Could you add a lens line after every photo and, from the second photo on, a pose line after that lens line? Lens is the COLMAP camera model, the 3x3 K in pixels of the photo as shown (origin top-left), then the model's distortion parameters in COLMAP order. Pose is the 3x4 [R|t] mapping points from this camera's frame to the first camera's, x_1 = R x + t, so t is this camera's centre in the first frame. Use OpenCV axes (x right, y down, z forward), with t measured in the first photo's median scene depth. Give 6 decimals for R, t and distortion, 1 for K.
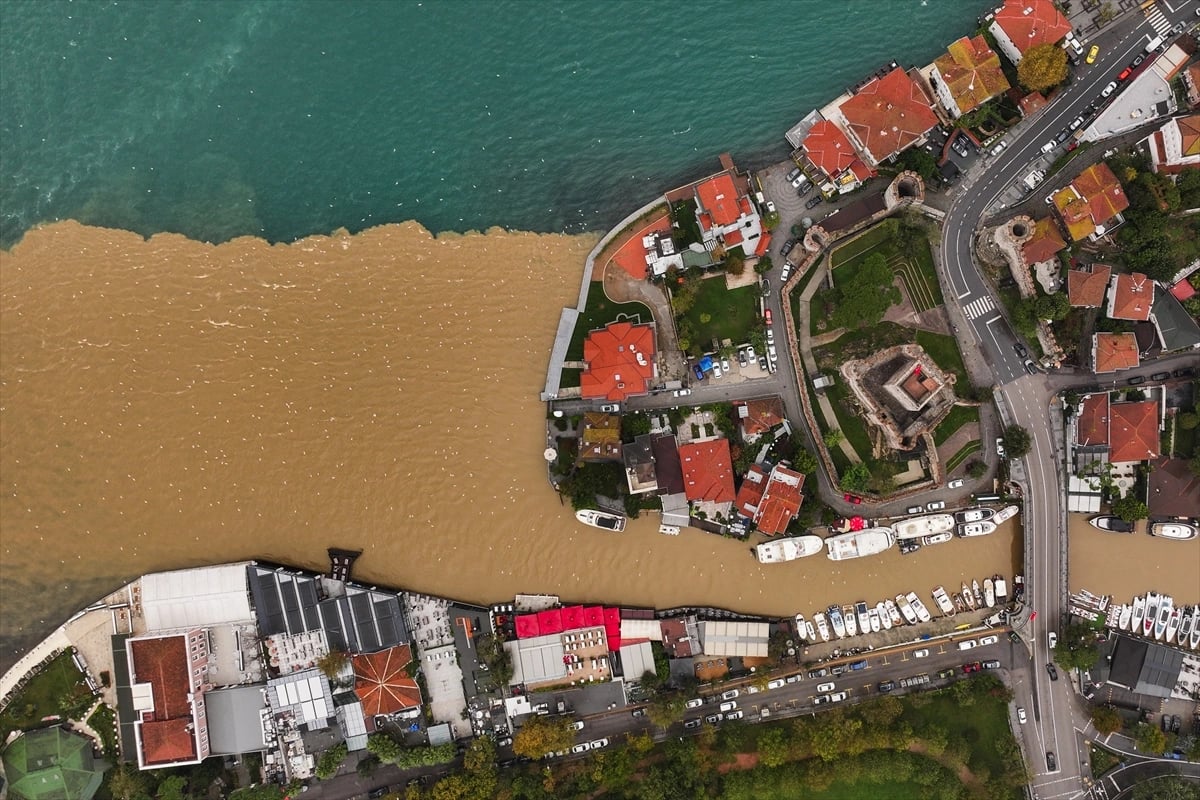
lens RADIAL K [[990.3, 0, 712.2], [0, 990.3, 385.0], [0, 0, 1]] dist [-0.003965, 0.008356]
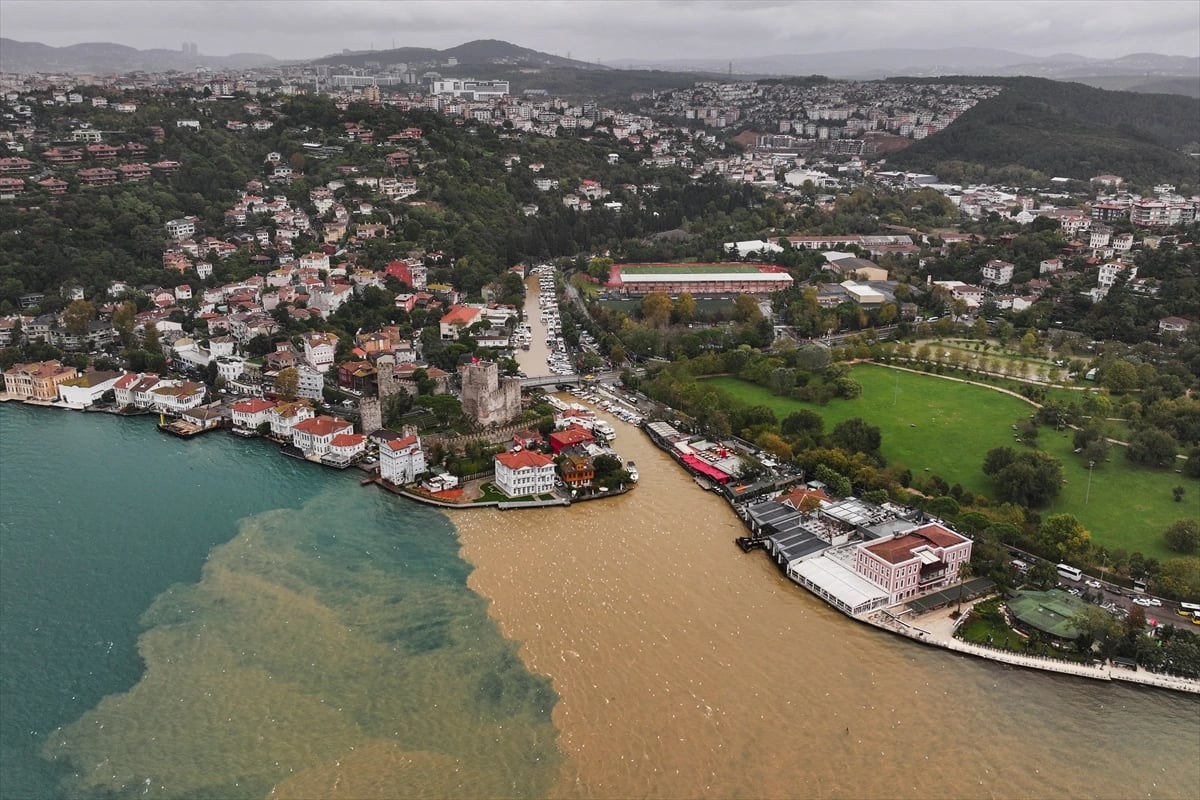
lens RADIAL K [[1002.3, 0, 609.0], [0, 1002.3, 385.6], [0, 0, 1]] dist [-0.005305, 0.018565]
pose [[-0.390913, -0.272523, 0.879158, -1.364683], [0.920224, -0.095636, 0.379528, -0.443489], [-0.019351, 0.957384, 0.288167, 0.455373]]
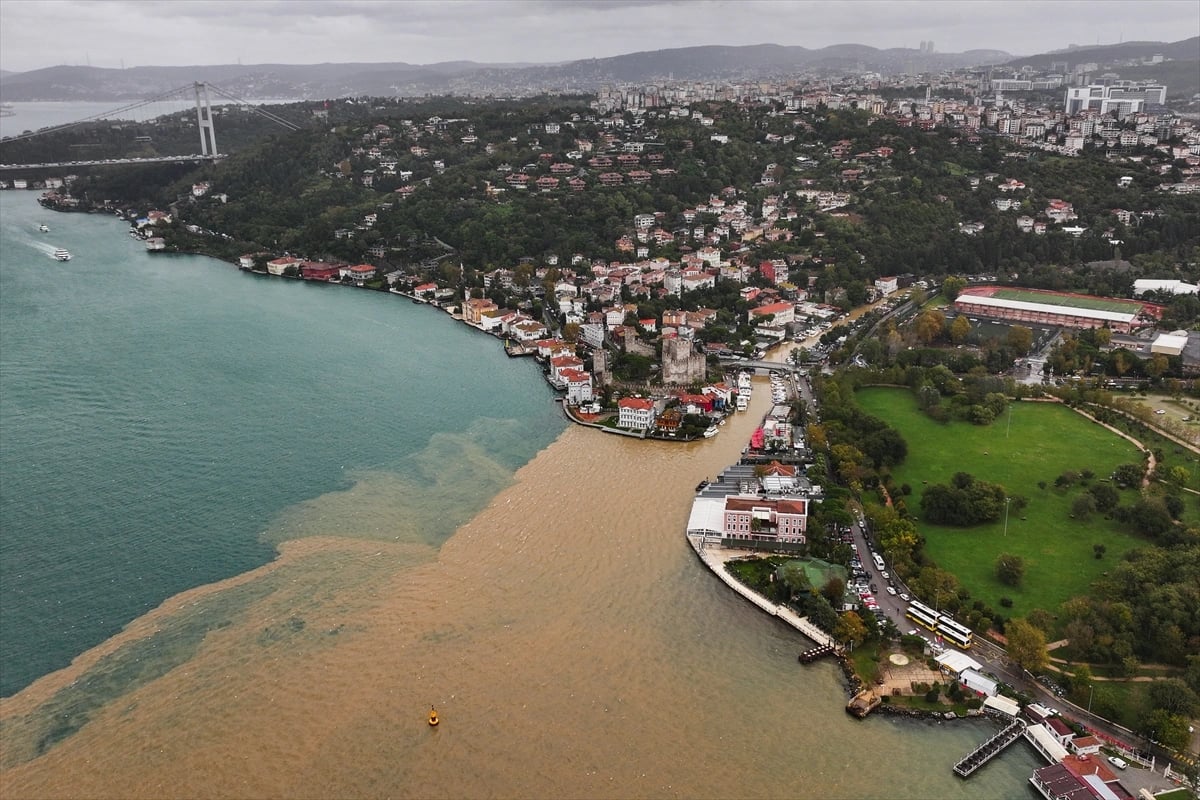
lens RADIAL K [[998.6, 0, 621.7], [0, 998.6, 391.5], [0, 0, 1]] dist [0.009328, -0.008406]
pose [[0.281659, -0.295646, 0.912832, -1.946468], [0.959492, 0.093283, -0.265844, 0.485975], [-0.006556, 0.950732, 0.309944, 0.316930]]
